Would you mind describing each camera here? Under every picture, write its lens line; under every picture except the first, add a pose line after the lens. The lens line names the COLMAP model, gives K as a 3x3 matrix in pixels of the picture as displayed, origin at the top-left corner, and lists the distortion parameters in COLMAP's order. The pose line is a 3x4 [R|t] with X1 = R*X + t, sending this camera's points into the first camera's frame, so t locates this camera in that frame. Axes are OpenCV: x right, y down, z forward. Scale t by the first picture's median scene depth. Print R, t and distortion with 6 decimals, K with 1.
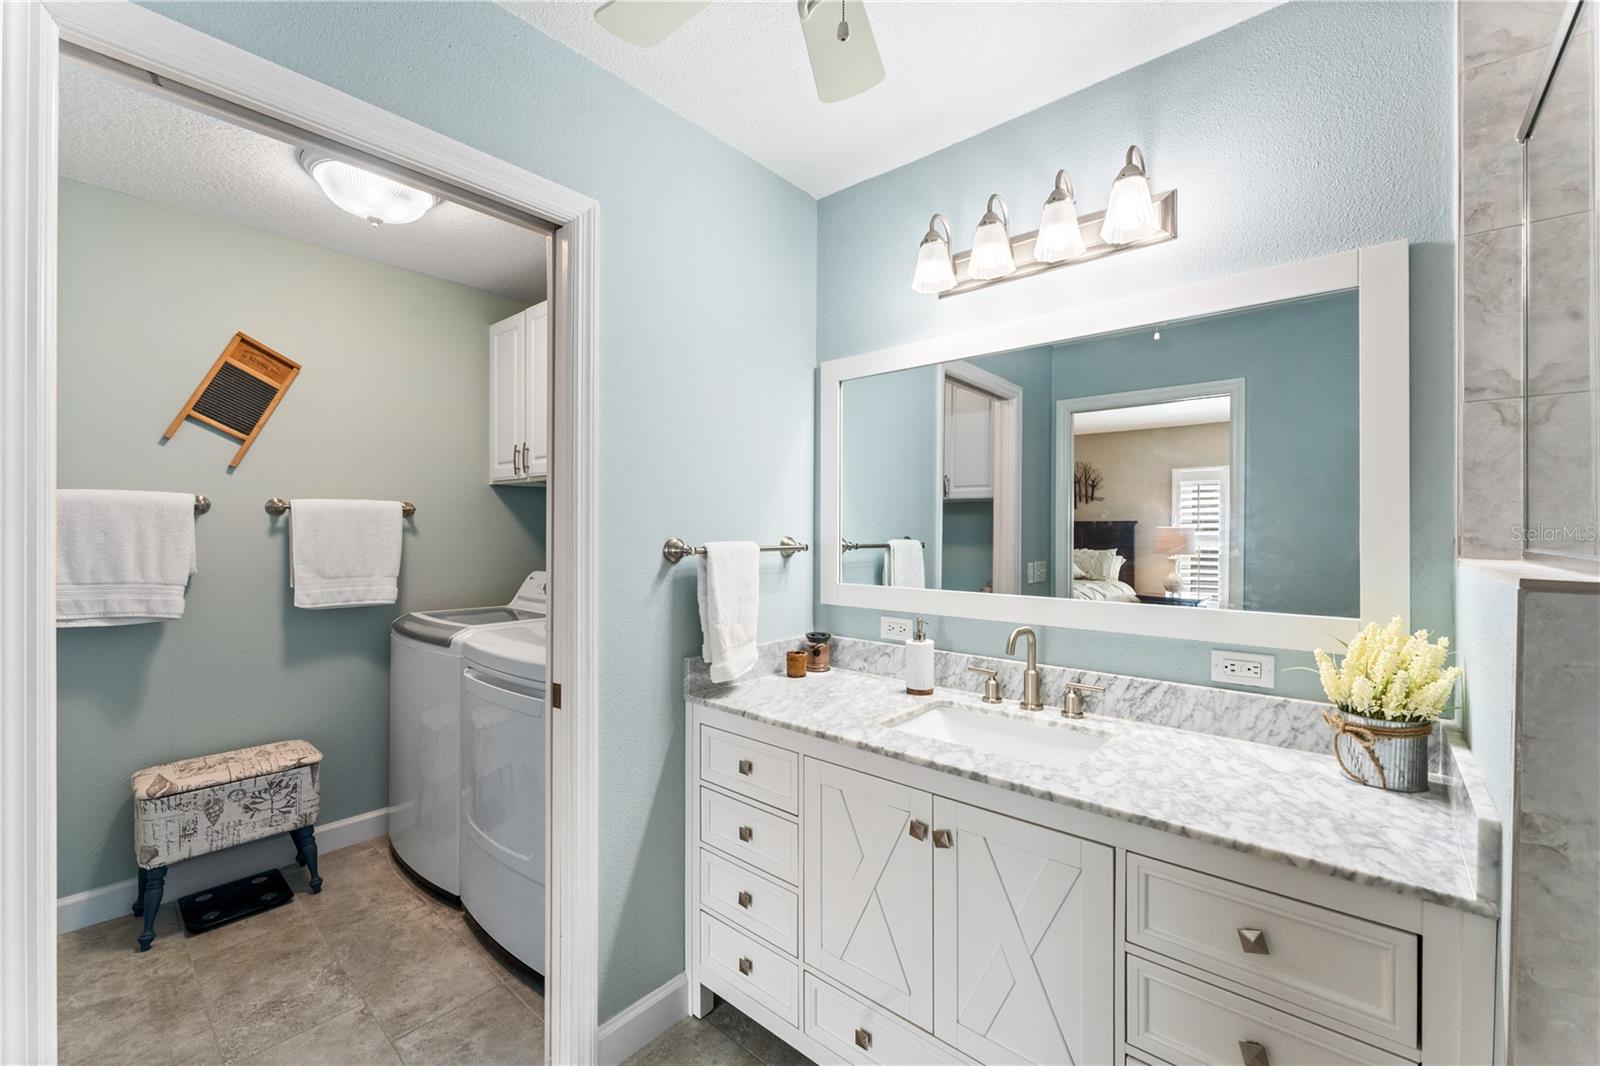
lens RADIAL K [[643.4, 0, 788.5], [0, 643.4, 528.1], [0, 0, 1]] dist [-0.003942, -0.000402]
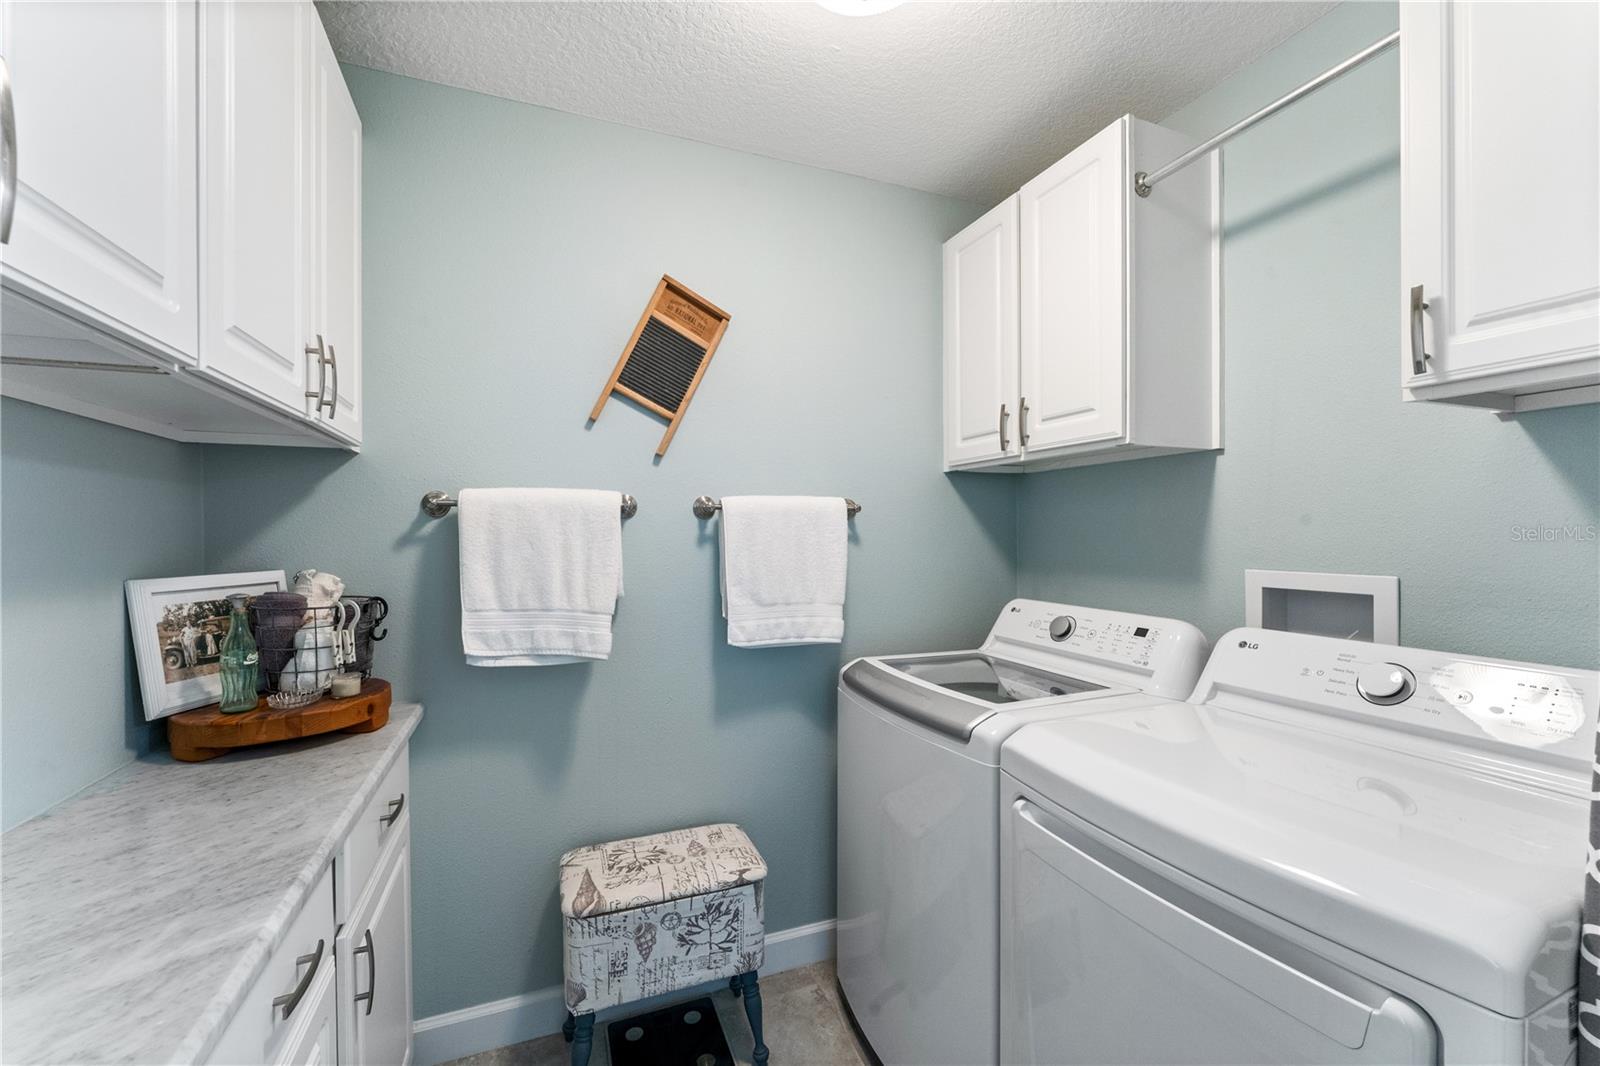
lens RADIAL K [[643.4, 0, 803.1], [0, 643.4, 533.1], [0, 0, 1]] dist [-0.003942, -0.000402]
pose [[0.893065, -0.006656, -0.449879, -0.368513], [0.007290, 0.999973, -0.000323, -0.002527], [0.449870, -0.002991, 0.893089, 0.392261]]
